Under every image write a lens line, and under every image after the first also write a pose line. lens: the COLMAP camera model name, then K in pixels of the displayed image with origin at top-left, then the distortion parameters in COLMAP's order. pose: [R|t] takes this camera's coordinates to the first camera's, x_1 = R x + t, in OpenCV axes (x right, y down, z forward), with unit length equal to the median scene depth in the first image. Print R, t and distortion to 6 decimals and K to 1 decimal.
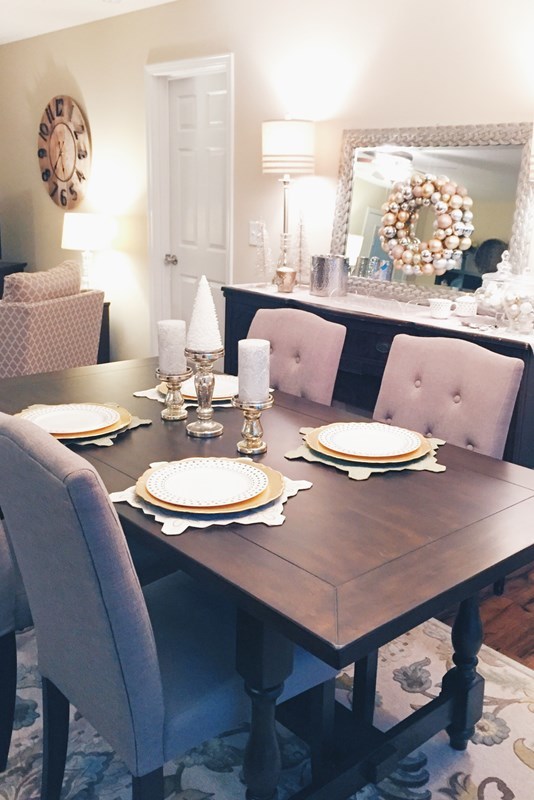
lens RADIAL K [[766.9, 0, 267.0], [0, 766.9, 400.0], [0, 0, 1]] dist [0.072561, -0.014460]
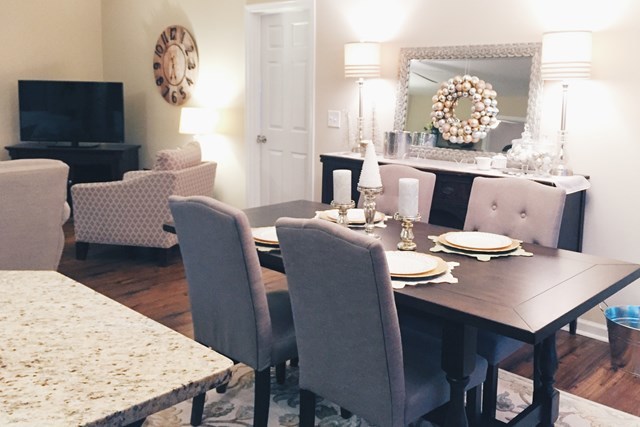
lens RADIAL K [[613.5, 0, 310.4], [0, 613.5, 199.8], [0, 0, 1]] dist [0.072561, -0.014460]
pose [[0.997453, -0.027439, 0.065833, -0.169693], [0.033173, 0.995598, -0.087658, 0.039997], [-0.063138, 0.089619, 0.993973, -0.143592]]
